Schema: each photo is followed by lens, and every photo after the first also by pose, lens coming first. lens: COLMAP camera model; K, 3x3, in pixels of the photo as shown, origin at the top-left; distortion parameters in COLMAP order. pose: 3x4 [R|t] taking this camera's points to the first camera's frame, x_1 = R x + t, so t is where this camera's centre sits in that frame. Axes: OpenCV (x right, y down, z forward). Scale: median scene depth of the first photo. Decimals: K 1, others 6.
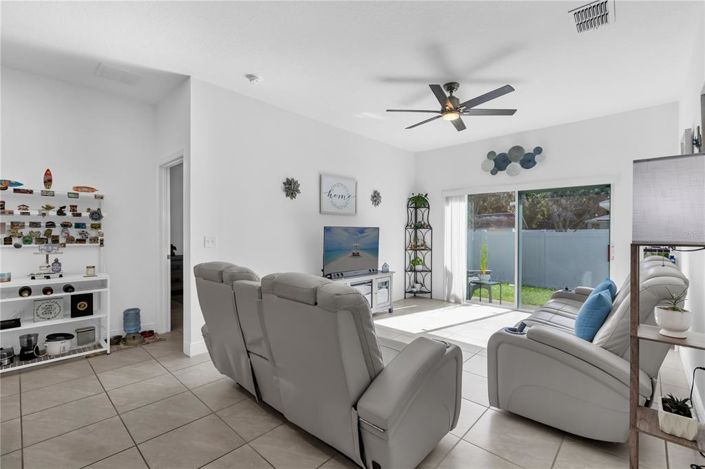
lens RADIAL K [[315.5, 0, 351.1], [0, 315.5, 234.4], [0, 0, 1]] dist [0.001766, -0.000296]
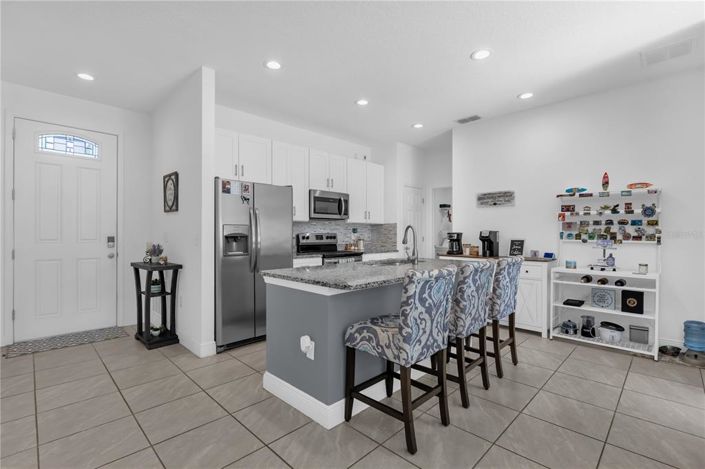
lens RADIAL K [[322.4, 0, 355.4], [0, 322.4, 234.5], [0, 0, 1]] dist [-0.004596, -0.001597]
pose [[-0.022526, 0.001370, -0.999745, 0.175313], [-0.011748, 0.999930, 0.001635, 0.017833], [0.999677, 0.011782, -0.022508, 0.132263]]
